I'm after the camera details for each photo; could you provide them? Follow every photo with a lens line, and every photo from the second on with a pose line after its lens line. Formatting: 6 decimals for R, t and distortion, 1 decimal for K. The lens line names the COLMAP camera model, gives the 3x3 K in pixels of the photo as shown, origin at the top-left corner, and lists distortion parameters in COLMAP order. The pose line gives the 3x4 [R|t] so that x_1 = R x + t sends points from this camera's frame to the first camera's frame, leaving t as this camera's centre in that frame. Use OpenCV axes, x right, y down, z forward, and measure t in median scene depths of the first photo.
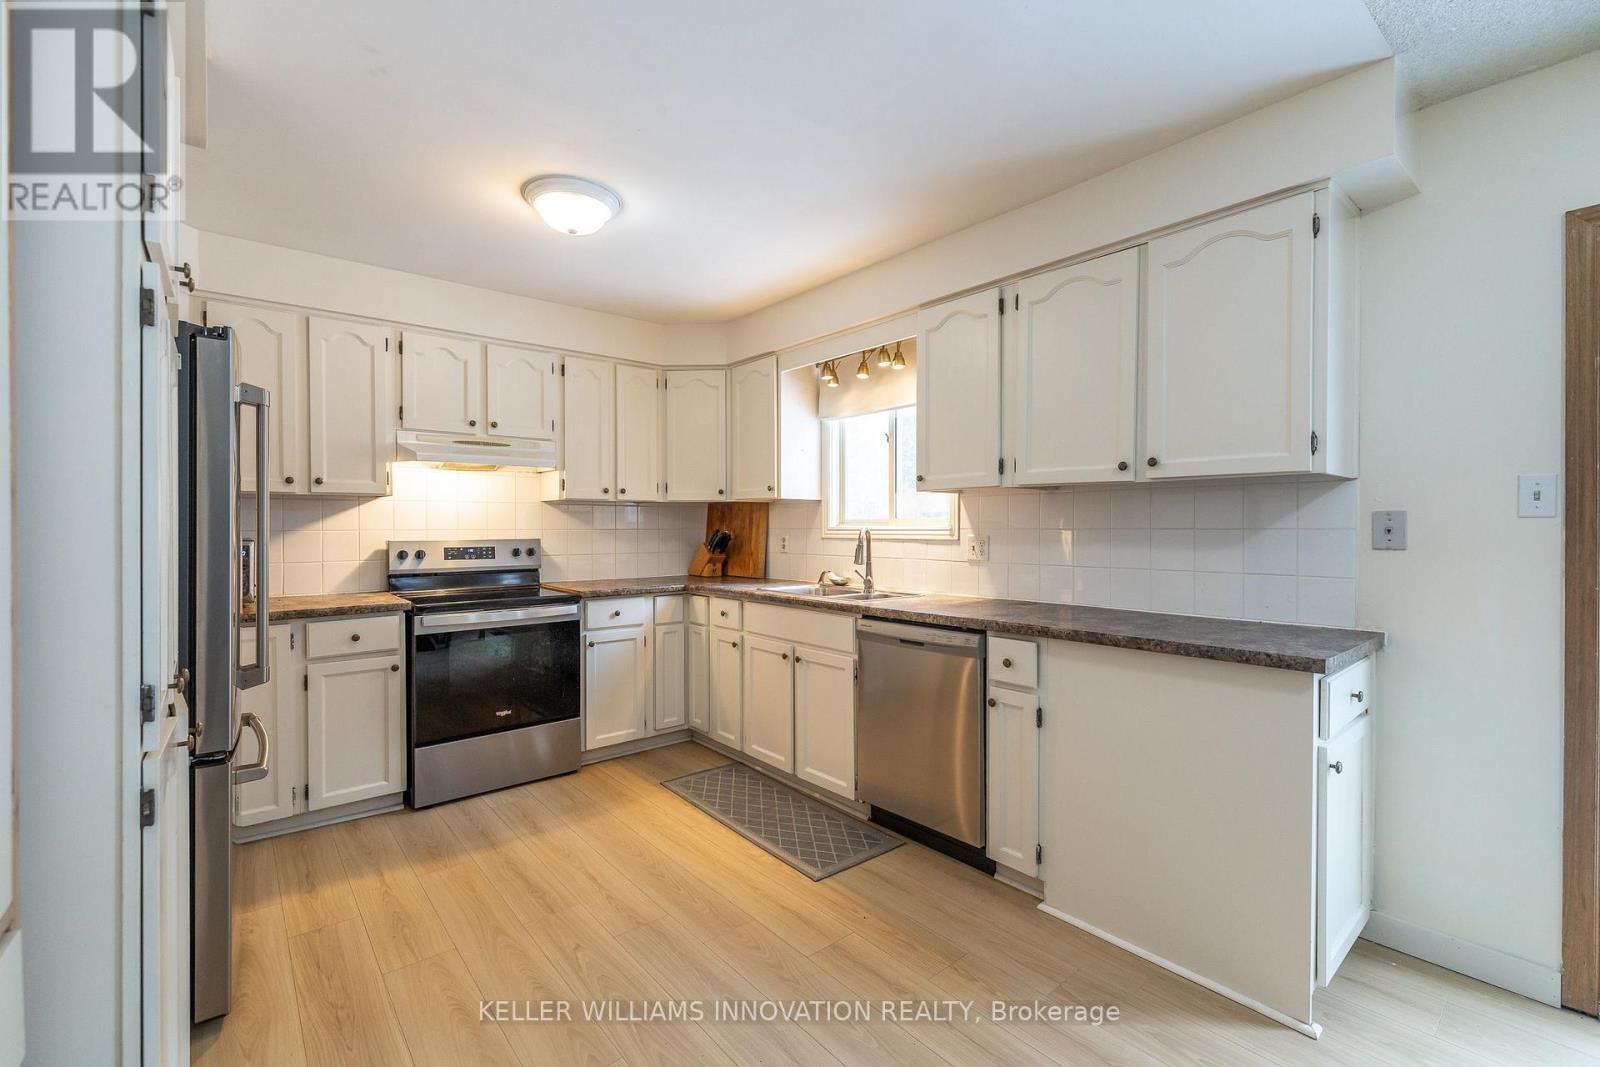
lens RADIAL K [[692.1, 0, 800.0], [0, 692.1, 533.5], [0, 0, 1]] dist [0.001889, 0.000233]
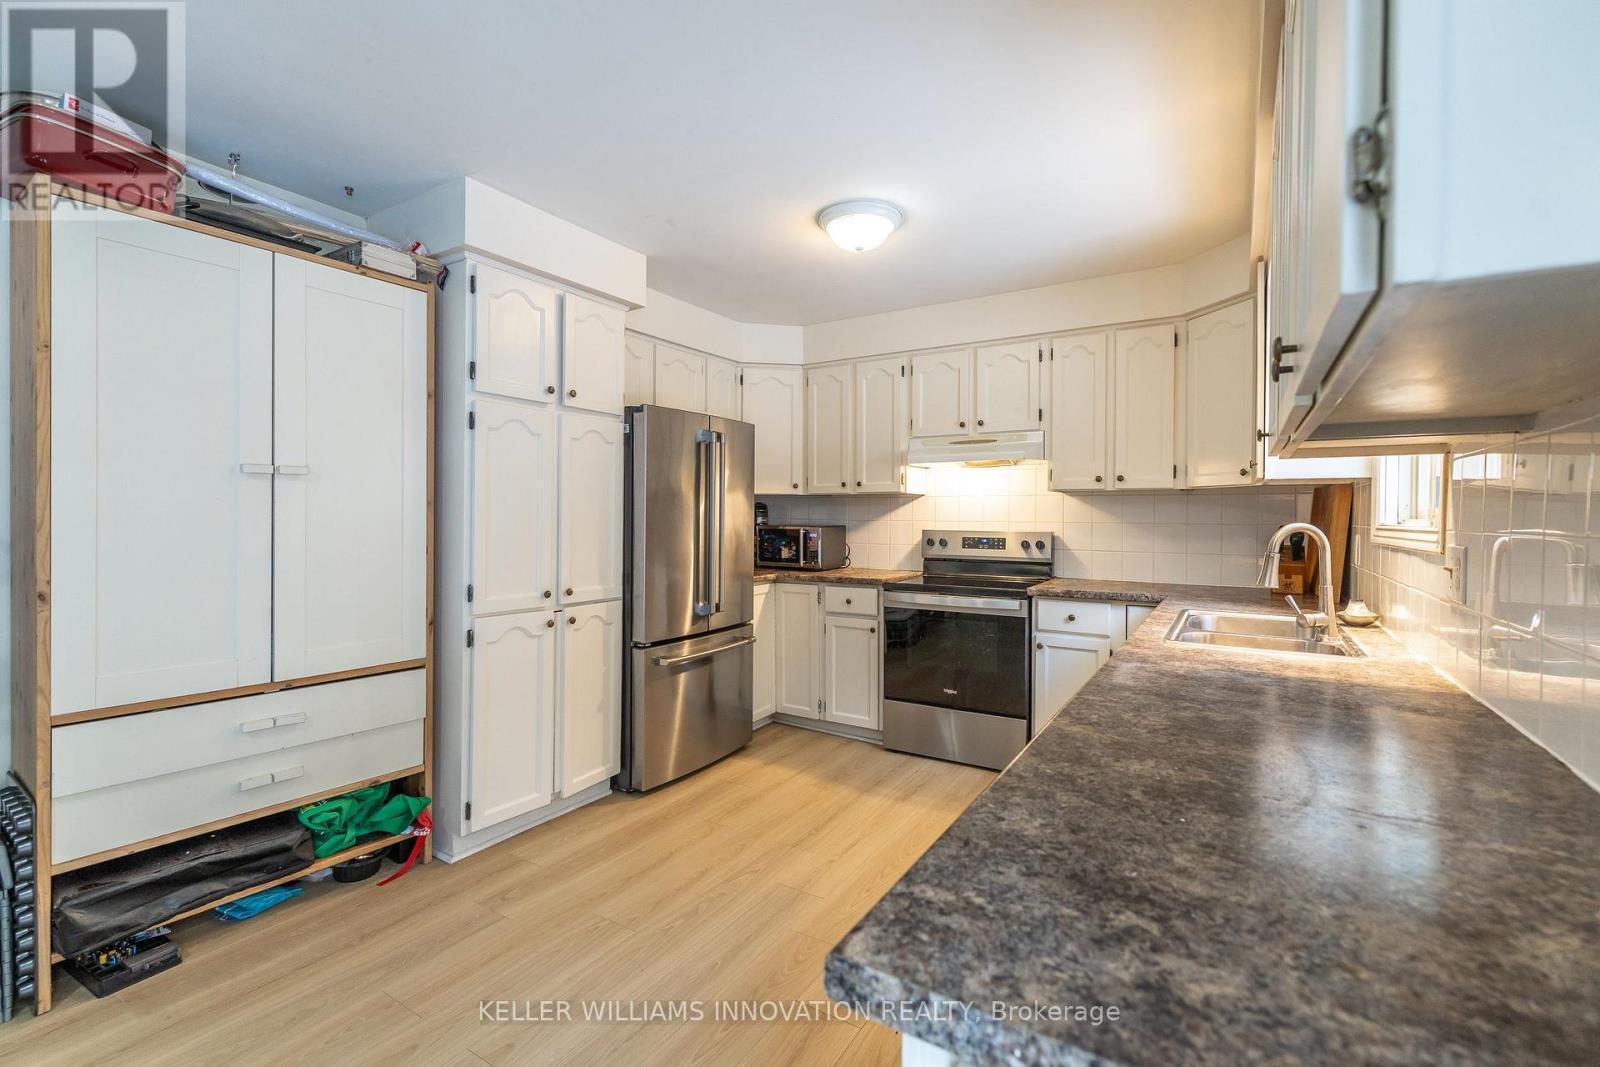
lens RADIAL K [[691.9, 0, 797.1], [0, 691.9, 519.5], [0, 0, 1]] dist [-0.001391, -0.000275]
pose [[0.311436, 0.007659, -0.950236, 0.491192], [-0.017935, 0.999837, 0.002181, -0.006110], [0.950098, 0.016363, 0.311523, 0.410597]]
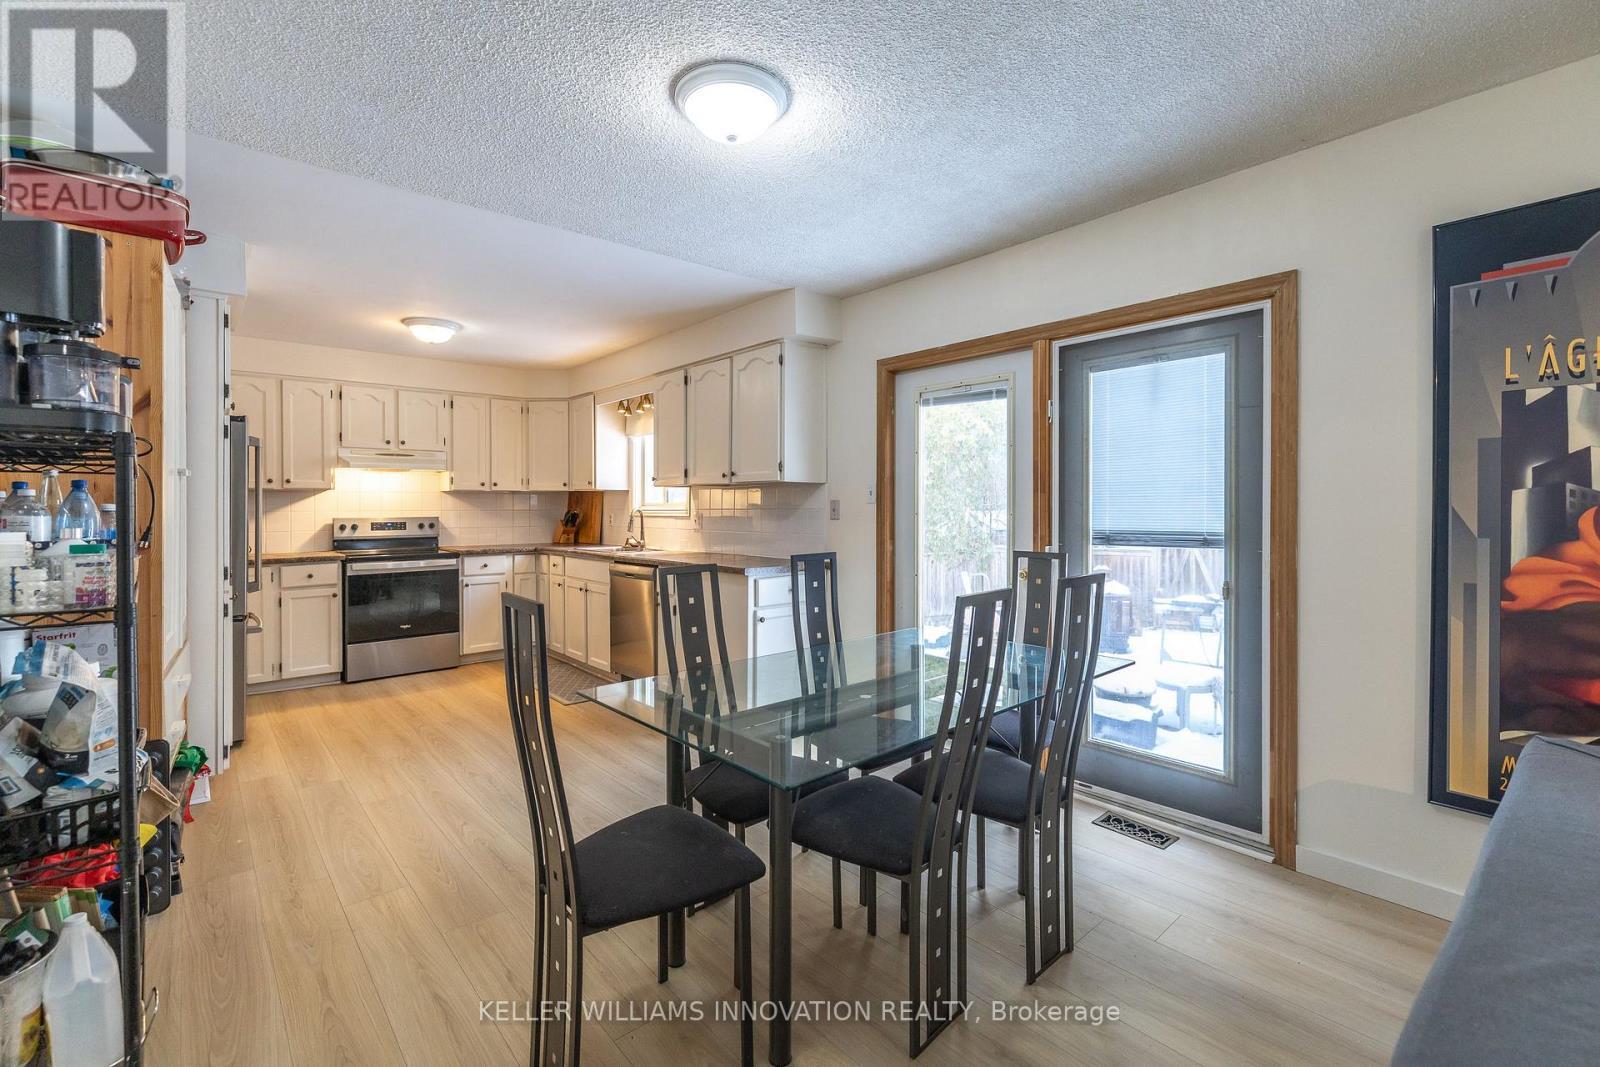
lens RADIAL K [[704.2, 0, 793.7], [0, 704.2, 510.5], [0, 0, 1]] dist [-0.003182, -0.000505]
pose [[0.999916, -0.002561, 0.012735, 0.416051], [0.002626, 0.999984, -0.005106, 0.004483], [-0.012721, 0.005139, 0.999906, -0.587461]]
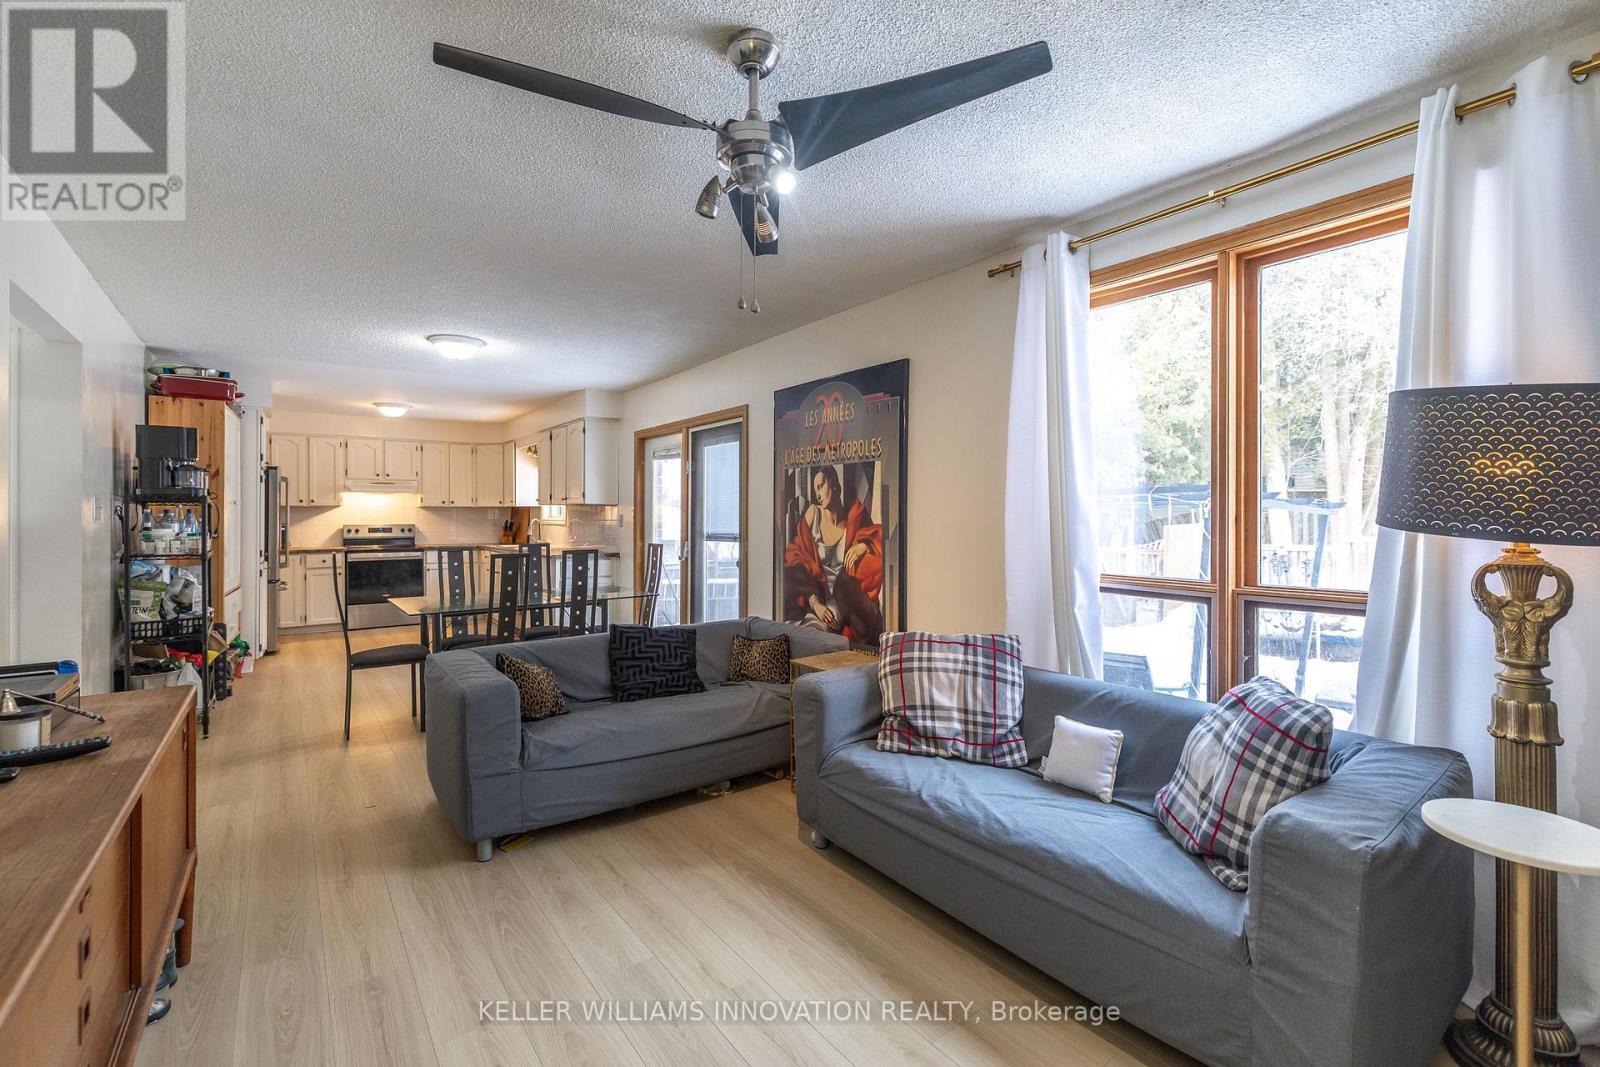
lens RADIAL K [[691.9, 0, 797.1], [0, 691.9, 519.5], [0, 0, 1]] dist [-0.001391, -0.000275]
pose [[0.998420, 0.000432, -0.056197, 1.089979], [-0.000685, 0.999990, -0.004491, 0.002520], [0.056194, 0.004522, 0.998410, -1.276533]]
